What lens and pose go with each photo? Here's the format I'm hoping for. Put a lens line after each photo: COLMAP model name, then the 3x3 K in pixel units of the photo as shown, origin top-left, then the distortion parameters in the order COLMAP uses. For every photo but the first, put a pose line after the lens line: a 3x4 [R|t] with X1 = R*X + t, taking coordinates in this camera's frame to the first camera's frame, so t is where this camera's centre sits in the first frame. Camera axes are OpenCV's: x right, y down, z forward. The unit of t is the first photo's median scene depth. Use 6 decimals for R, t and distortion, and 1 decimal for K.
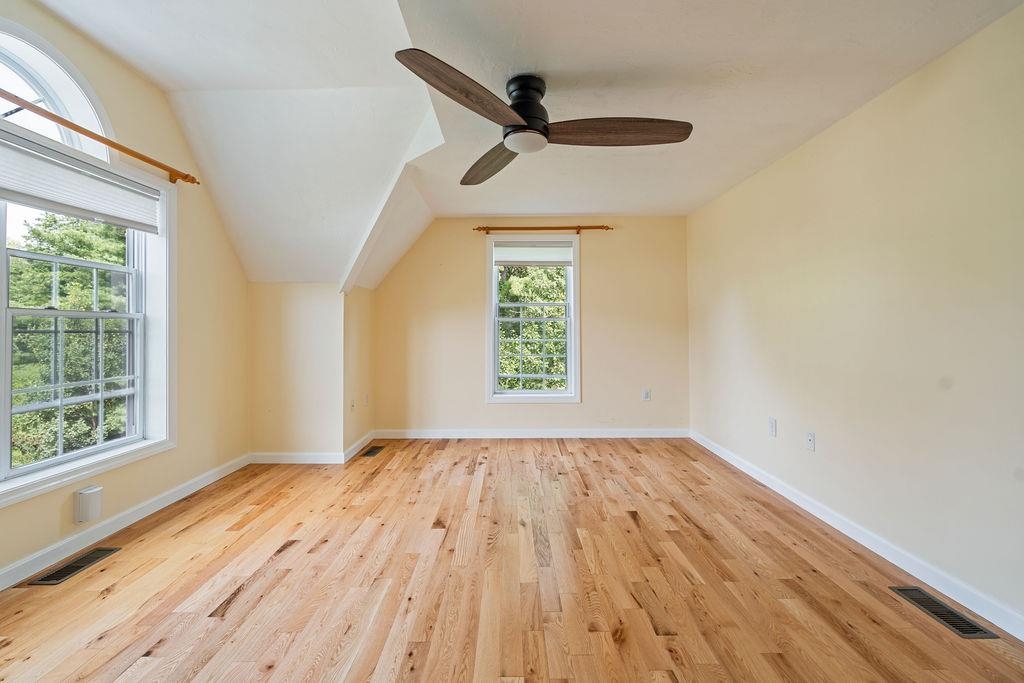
lens RADIAL K [[448.1, 0, 510.8], [0, 448.1, 332.3], [0, 0, 1]] dist [-0.003067, -0.000269]
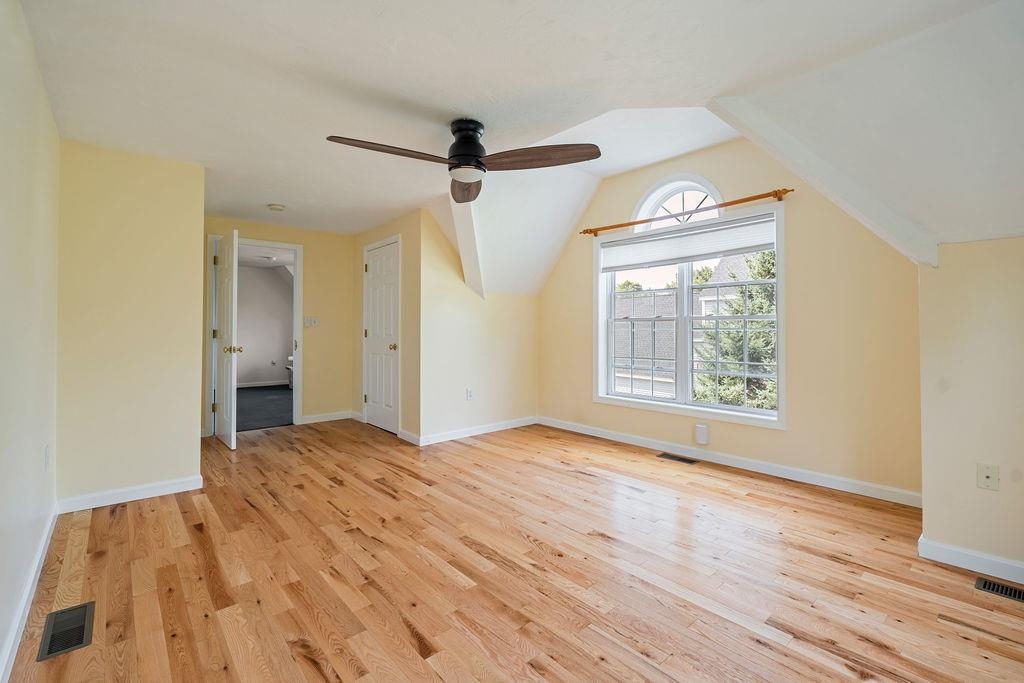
lens RADIAL K [[447.5, 0, 511.6], [0, 447.5, 342.9], [0, 0, 1]] dist [-0.002947, 0.000189]
pose [[-0.746678, 0.024497, -0.664734, 0.736599], [-0.000137, 0.999316, 0.036981, -0.011607], [0.665185, 0.027704, -0.746164, 1.949386]]
